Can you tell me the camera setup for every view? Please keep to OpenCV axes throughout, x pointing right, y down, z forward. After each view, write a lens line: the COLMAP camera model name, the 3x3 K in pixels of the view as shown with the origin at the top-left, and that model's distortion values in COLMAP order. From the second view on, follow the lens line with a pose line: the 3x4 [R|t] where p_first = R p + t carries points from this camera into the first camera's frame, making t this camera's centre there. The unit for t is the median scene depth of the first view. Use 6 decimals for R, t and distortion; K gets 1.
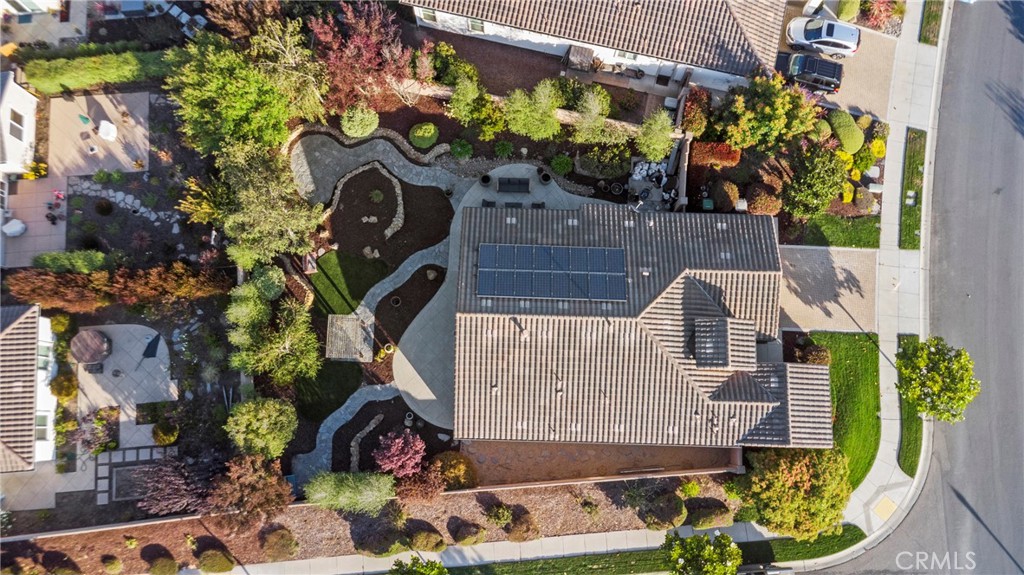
lens RADIAL K [[744.4, 0, 513.4], [0, 744.4, 284.8], [0, 0, 1]] dist [0.013355, -0.001377]
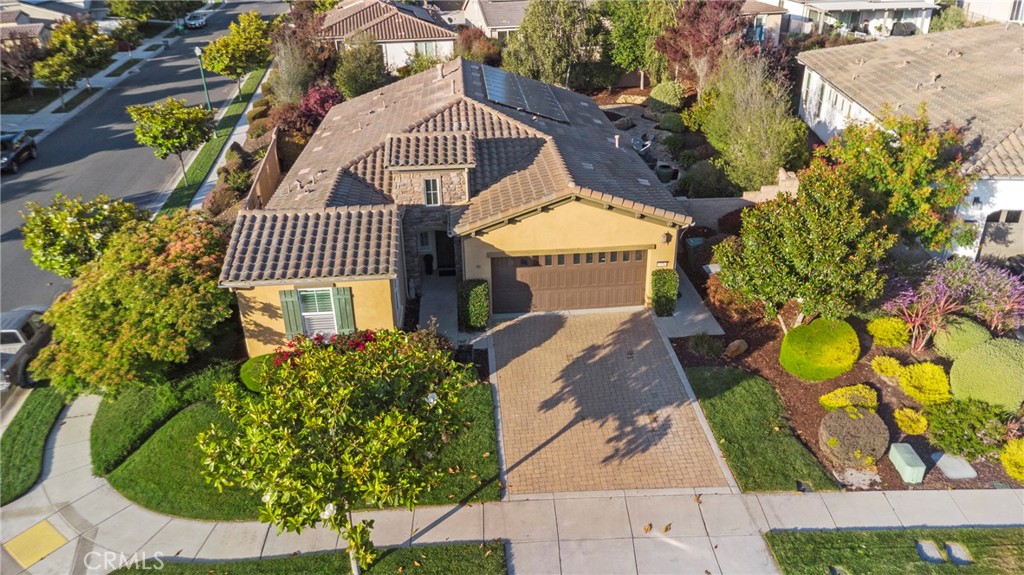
lens RADIAL K [[744.4, 0, 509.6], [0, 744.4, 288.5], [0, 0, 1]] dist [0.013355, -0.001377]
pose [[0.098377, 0.430974, -0.896986, 0.801720], [-0.972556, 0.232612, 0.005098, 0.037440], [0.210847, 0.871868, 0.442030, 0.777096]]
